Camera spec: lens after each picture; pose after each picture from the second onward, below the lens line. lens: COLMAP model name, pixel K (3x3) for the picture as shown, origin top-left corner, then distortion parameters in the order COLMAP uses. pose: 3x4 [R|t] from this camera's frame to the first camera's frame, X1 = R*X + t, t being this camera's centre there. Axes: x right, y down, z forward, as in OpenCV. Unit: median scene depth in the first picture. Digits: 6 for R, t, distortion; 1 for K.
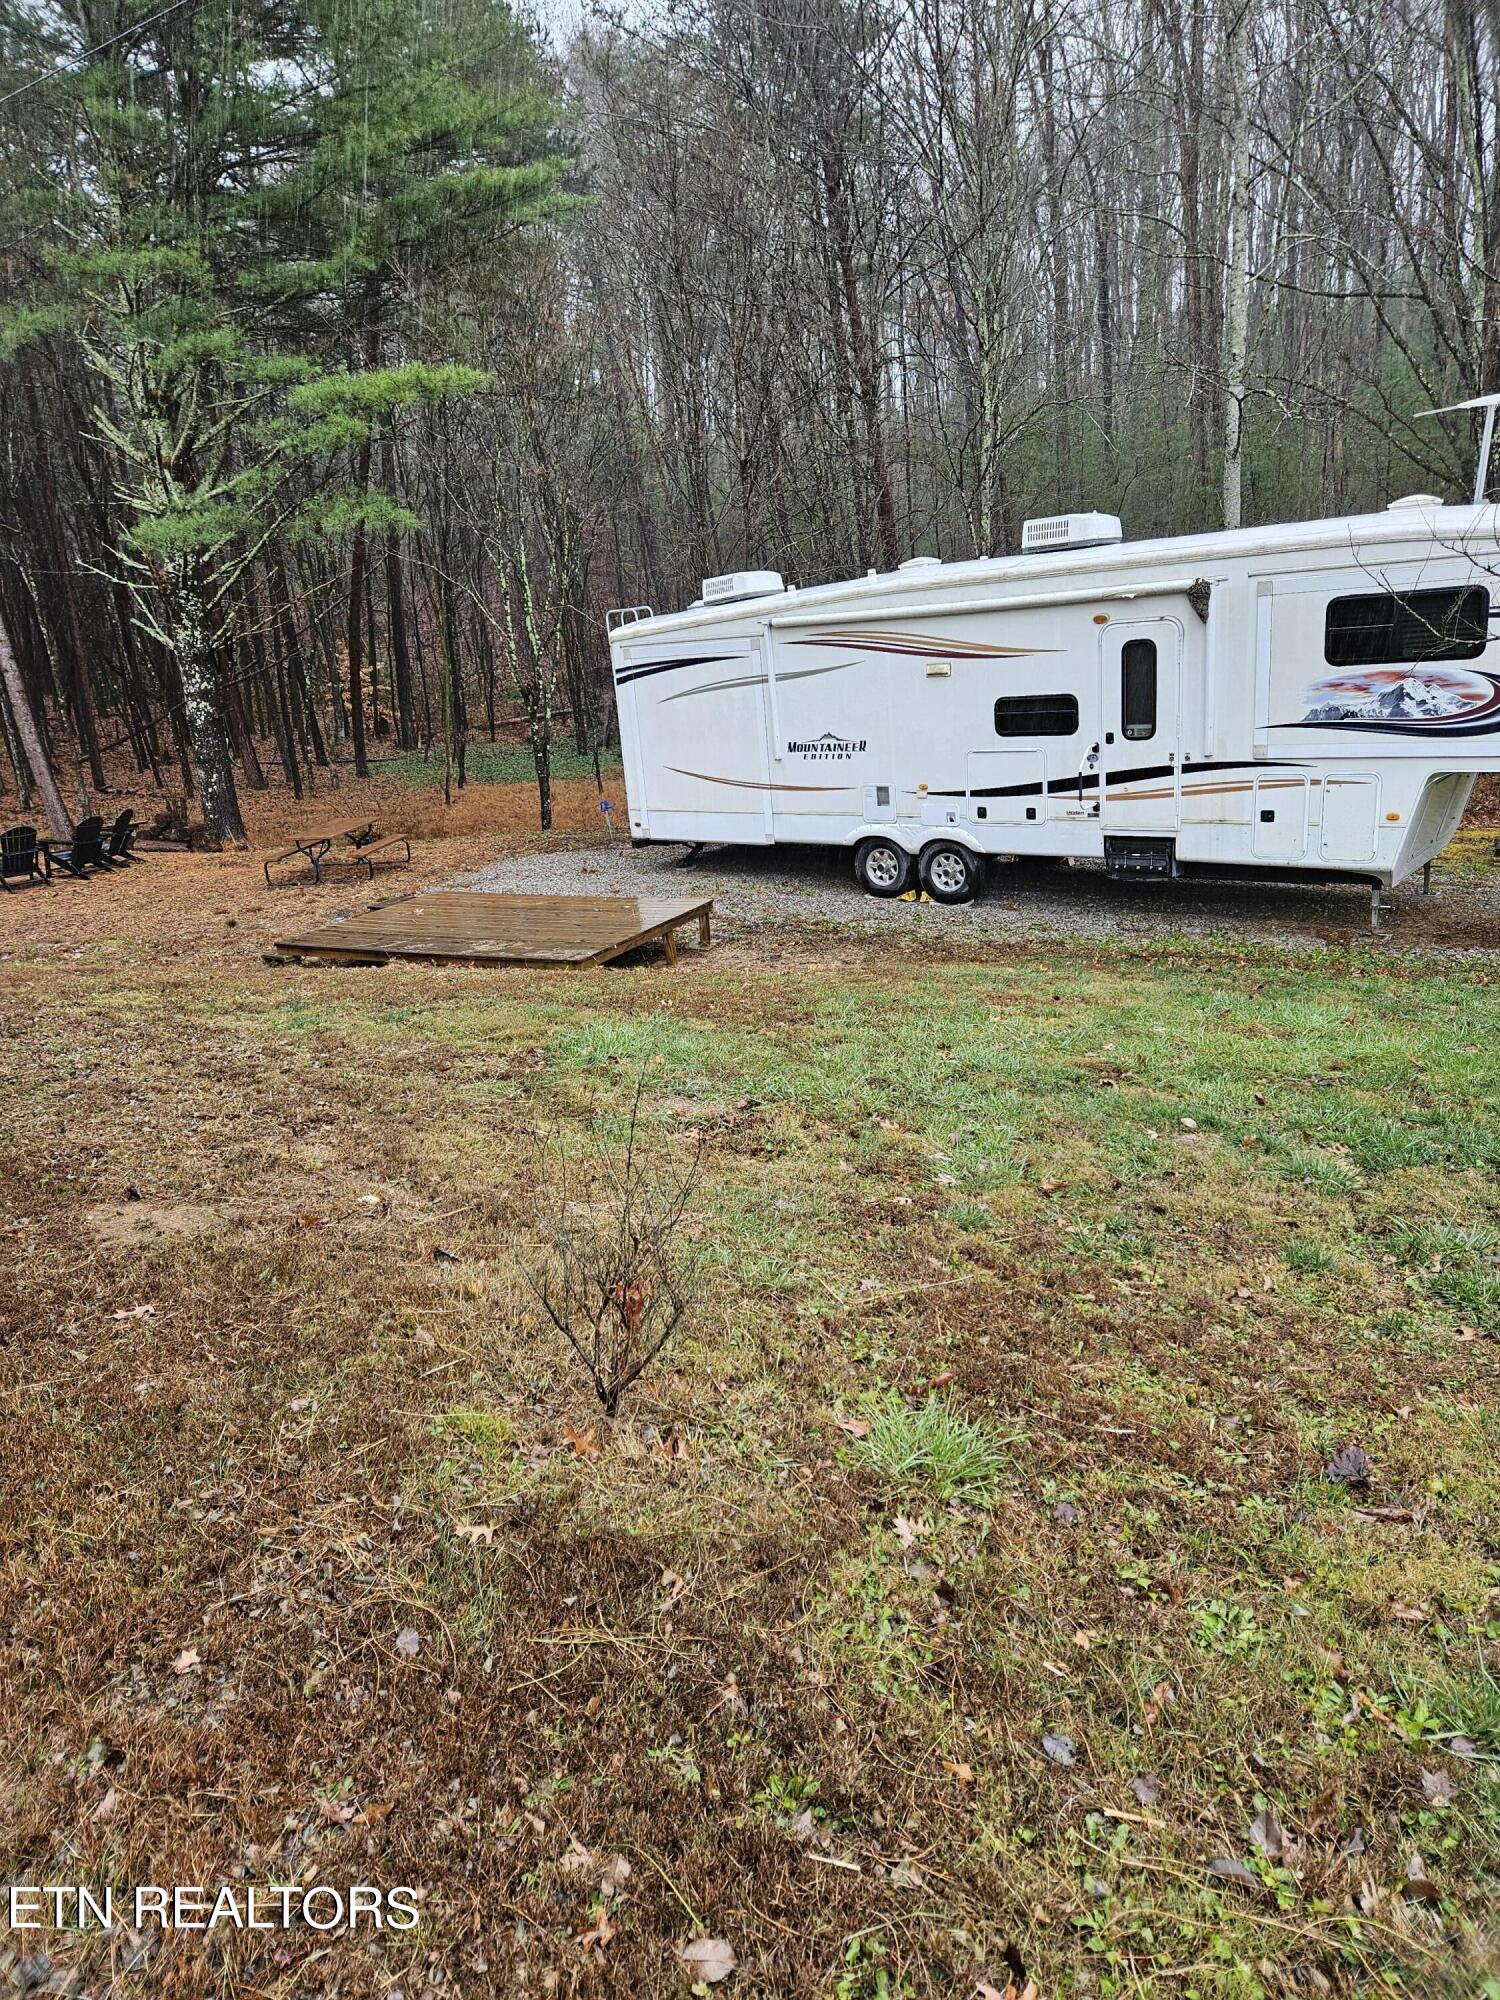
lens RADIAL K [[1315.0, 0, 744.9], [0, 1315.0, 977.5], [0, 0, 1]] dist [0.072665, -0.050898]
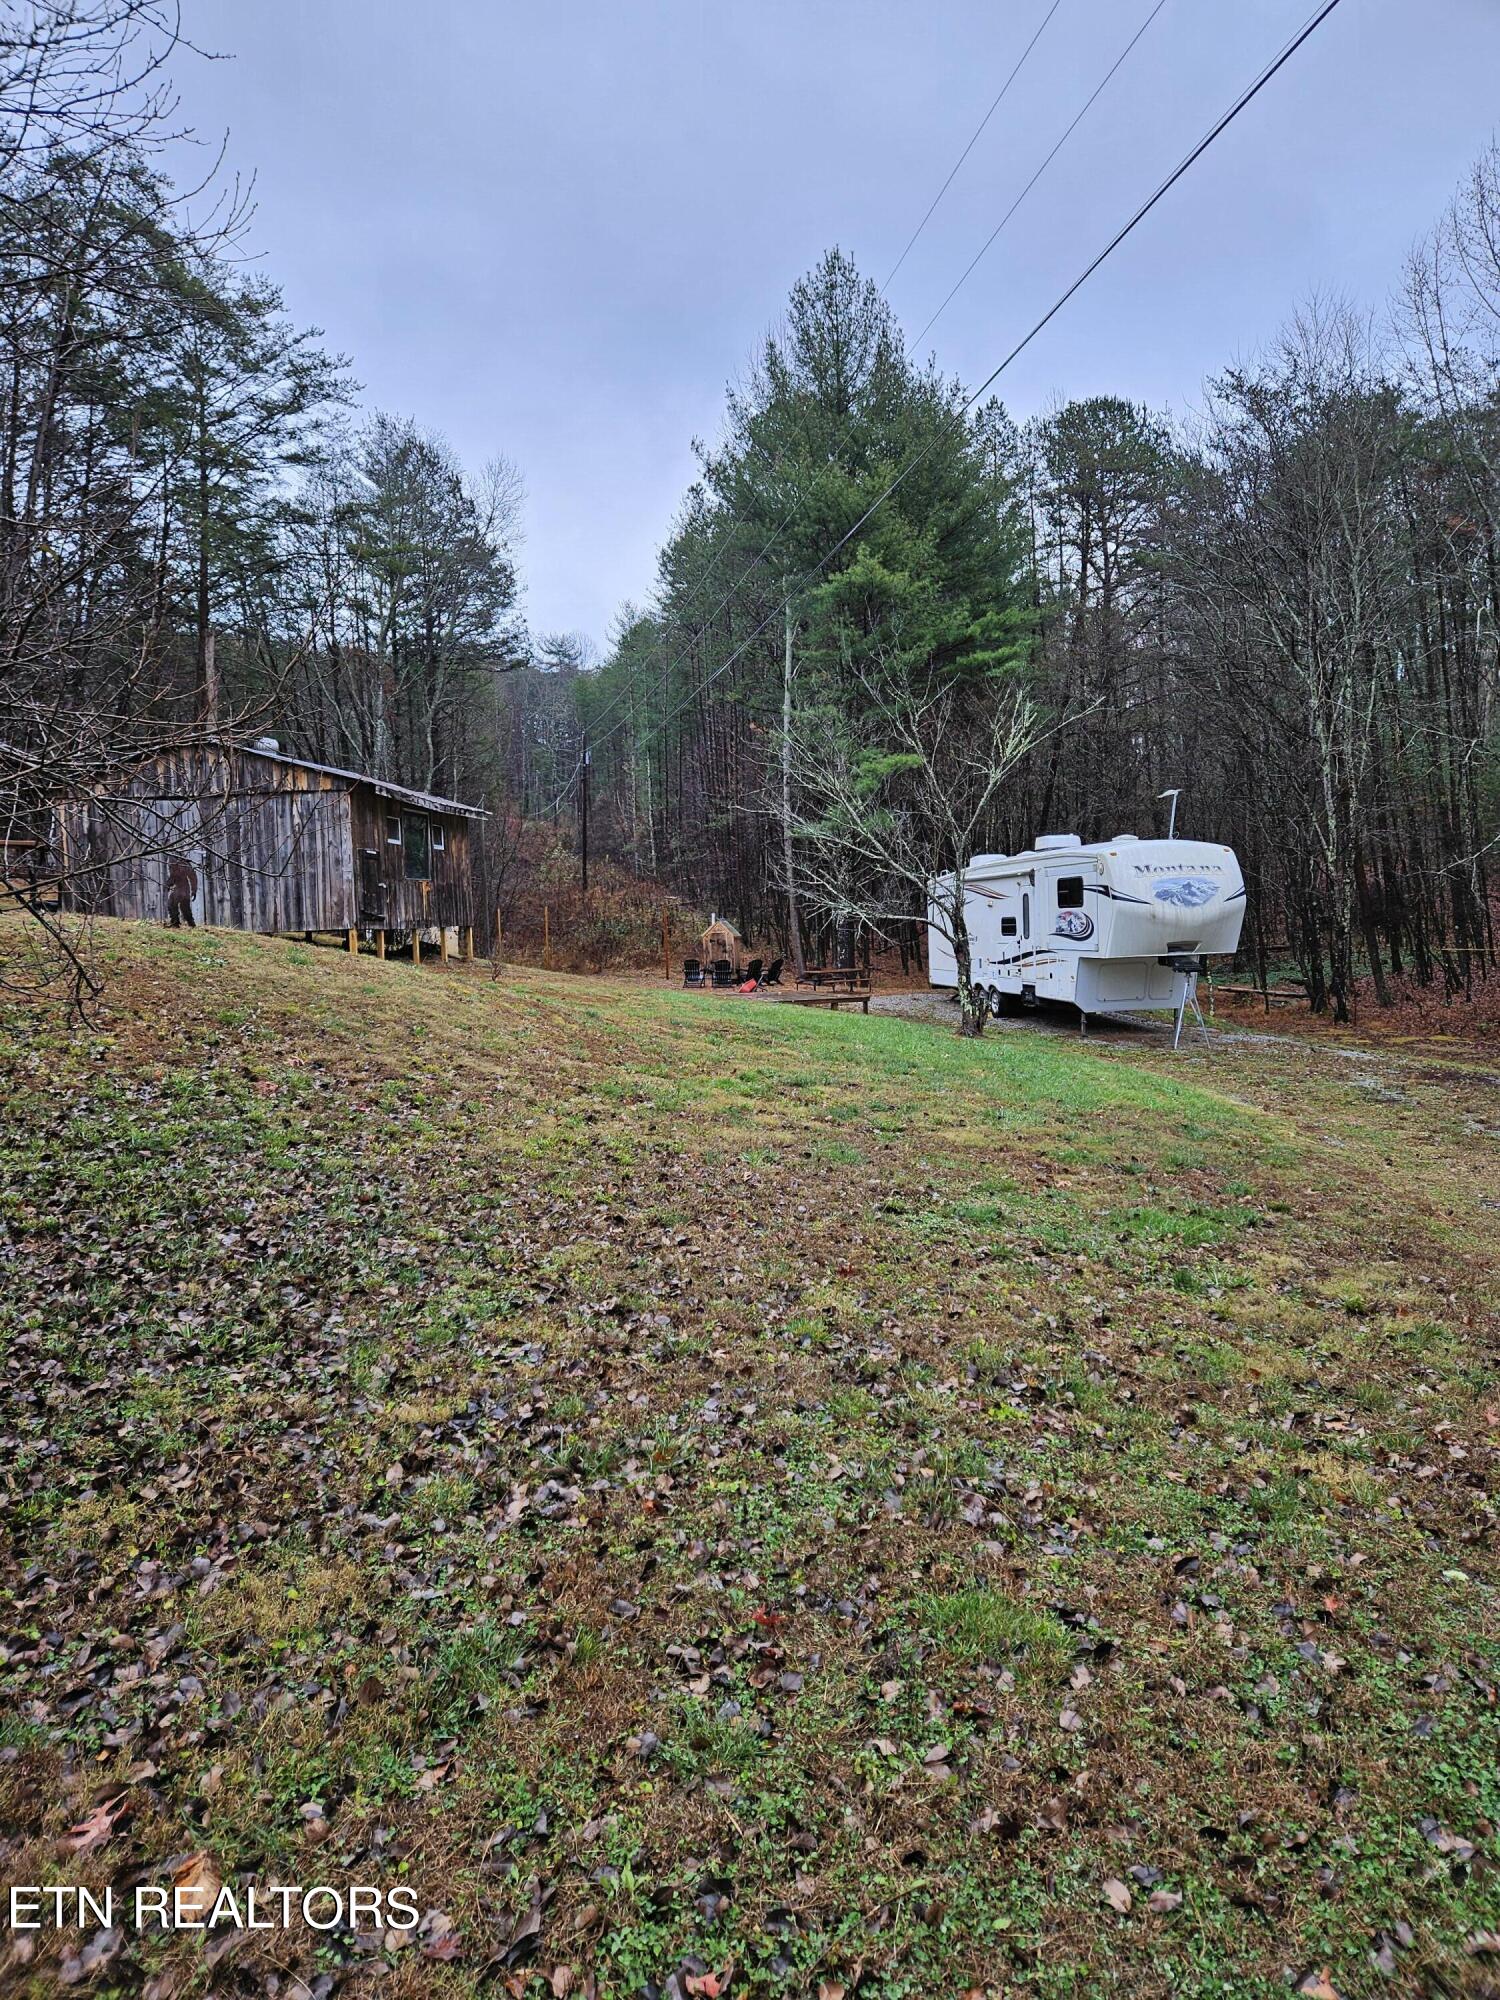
lens RADIAL K [[1314.2, 0, 769.4], [0, 1314.2, 993.7], [0, 0, 1]] dist [0.065479, -0.001392]
pose [[0.750166, 0.097961, -0.653953, 1.206604], [-0.208616, 0.973520, -0.093476, 0.167116], [0.627480, 0.206548, 0.750738, -0.729209]]
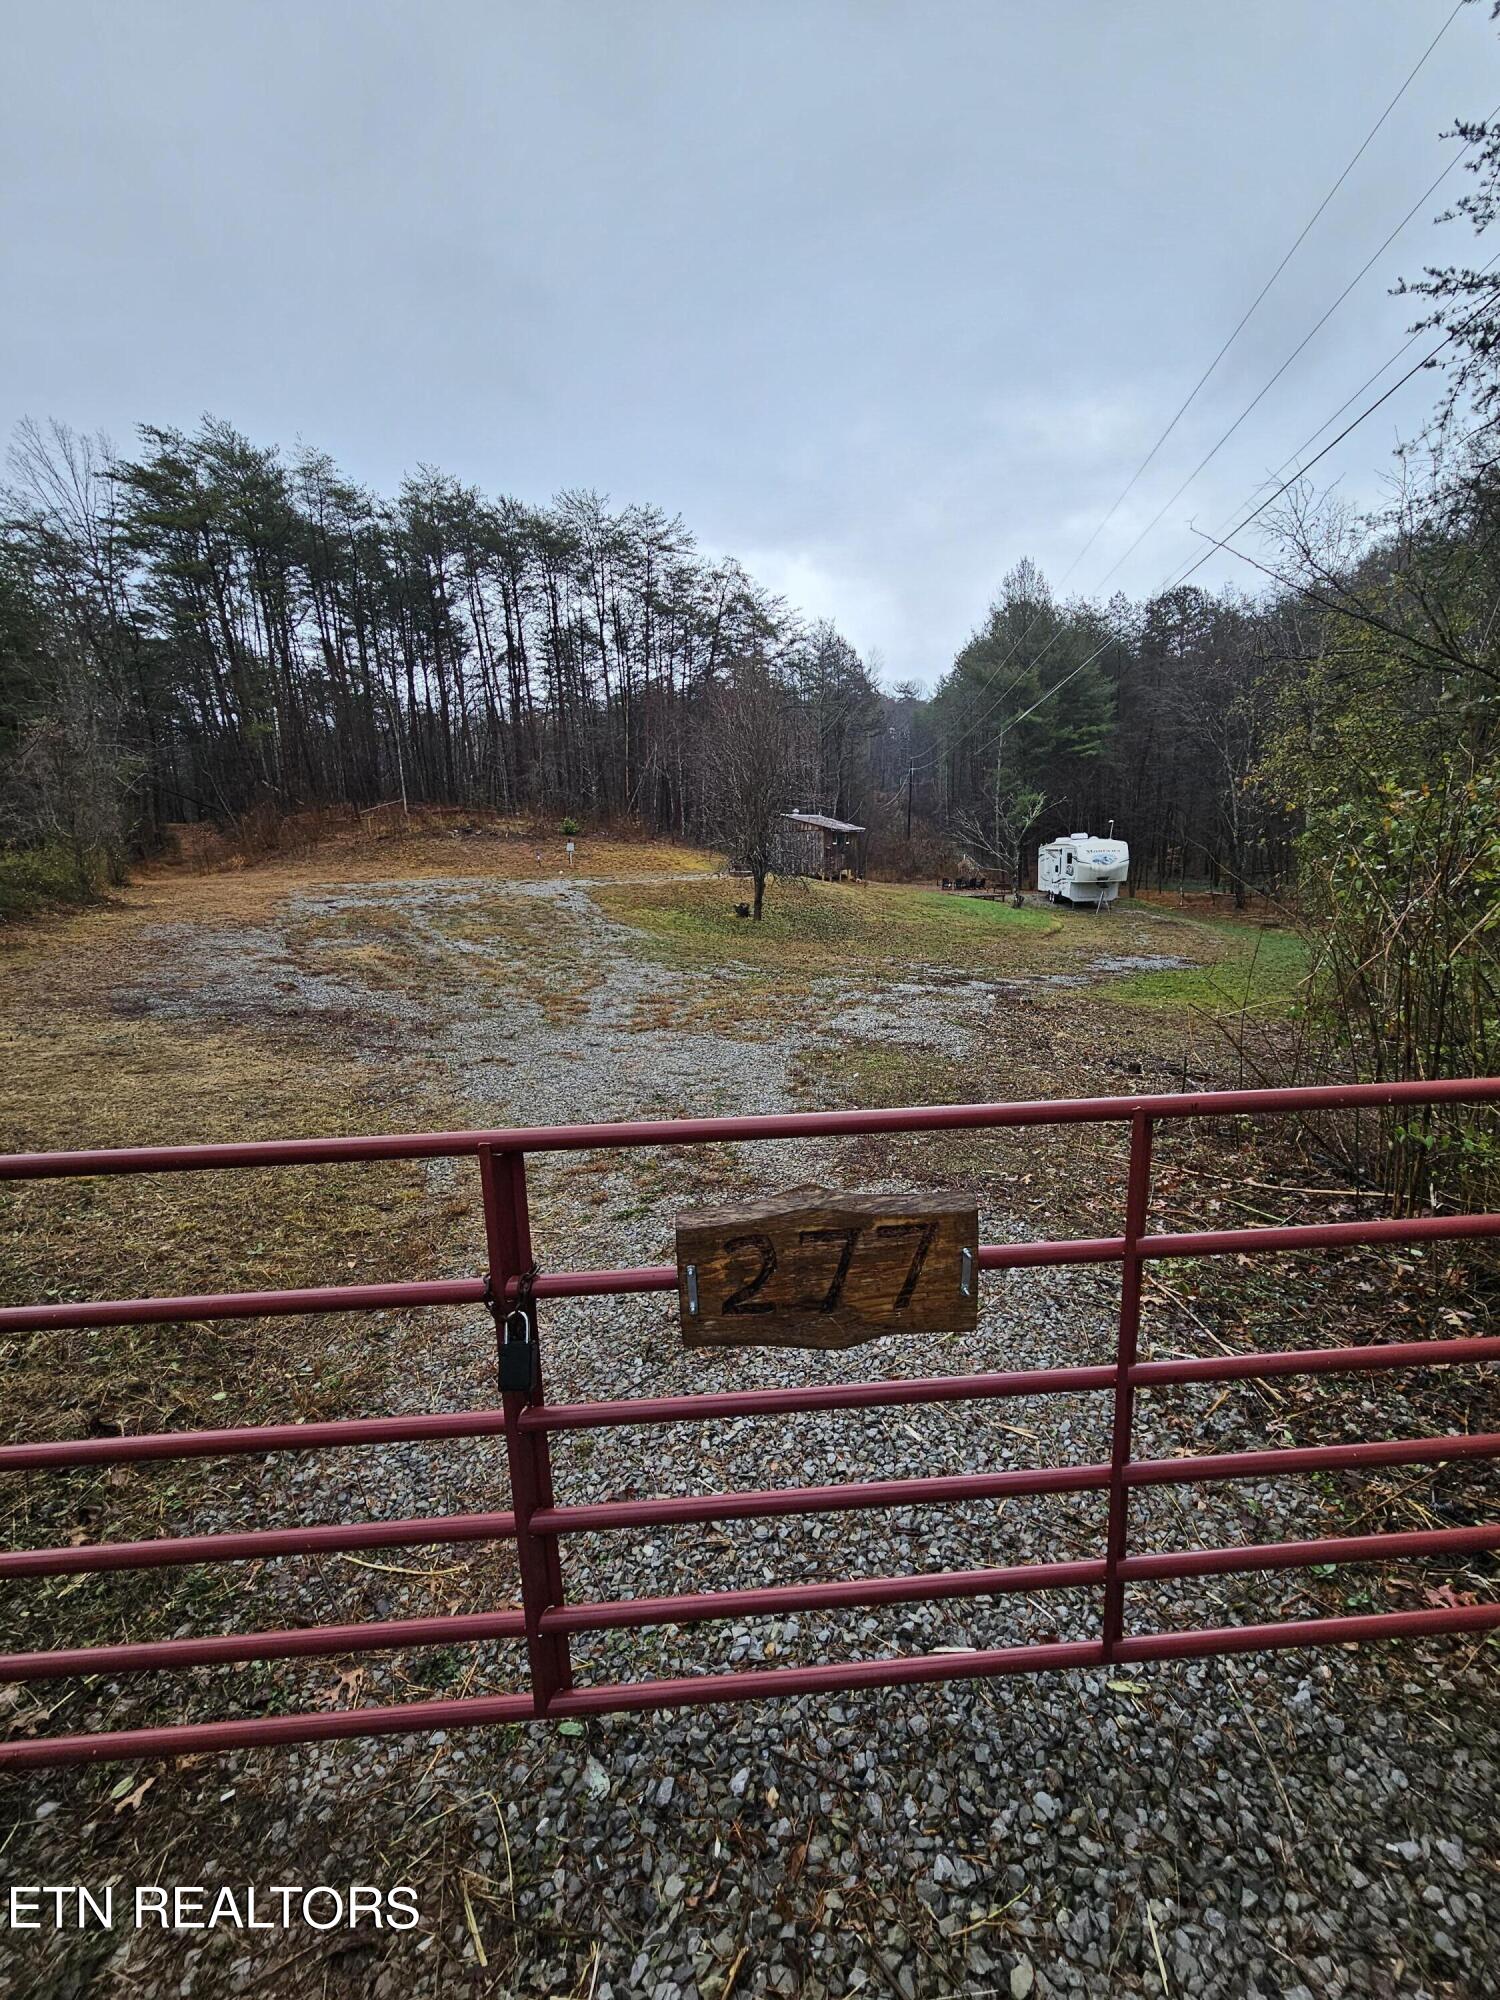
lens RADIAL K [[811.9, 0, 761.9], [0, 811.9, 996.7], [0, 0, 1]] dist [0.001848, -0.001361]
pose [[0.499416, 0.215820, -0.839050, 2.373480], [-0.238086, 0.965376, 0.106600, 0.232551], [0.833006, 0.146528, 0.533508, -1.638560]]
